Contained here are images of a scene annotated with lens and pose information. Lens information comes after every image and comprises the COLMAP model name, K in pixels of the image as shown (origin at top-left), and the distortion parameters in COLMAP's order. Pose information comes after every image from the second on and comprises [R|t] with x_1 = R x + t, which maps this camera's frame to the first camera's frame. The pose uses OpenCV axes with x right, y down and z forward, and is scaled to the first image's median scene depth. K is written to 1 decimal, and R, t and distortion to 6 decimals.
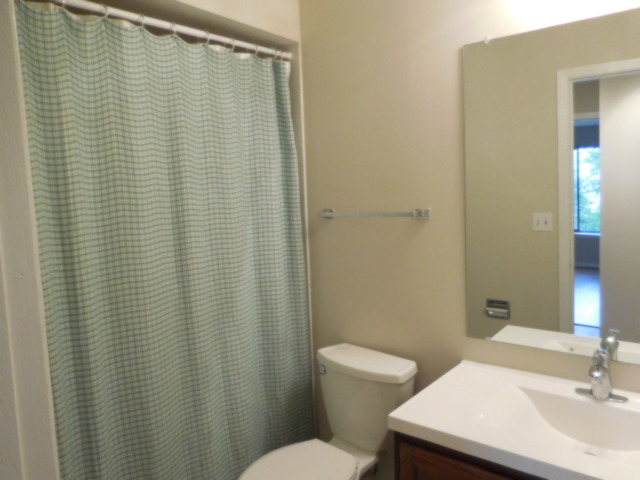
lens RADIAL K [[490.3, 0, 319.6], [0, 490.3, 238.3], [0, 0, 1]] dist [-0.007553, 0.010095]
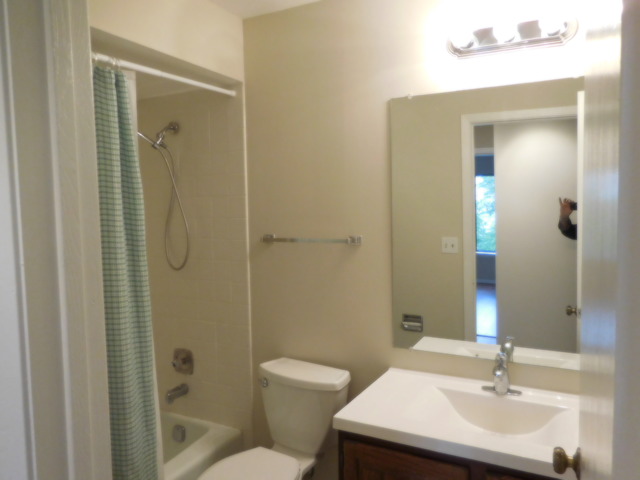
lens RADIAL K [[490.3, 0, 320.8], [0, 490.3, 240.3], [0, 0, 1]] dist [-0.007553, 0.010095]
pose [[0.983597, 0.004695, 0.180318, -0.073105], [0.001006, 0.999503, -0.031509, -0.013838], [-0.180376, 0.031174, 0.983104, -0.105981]]
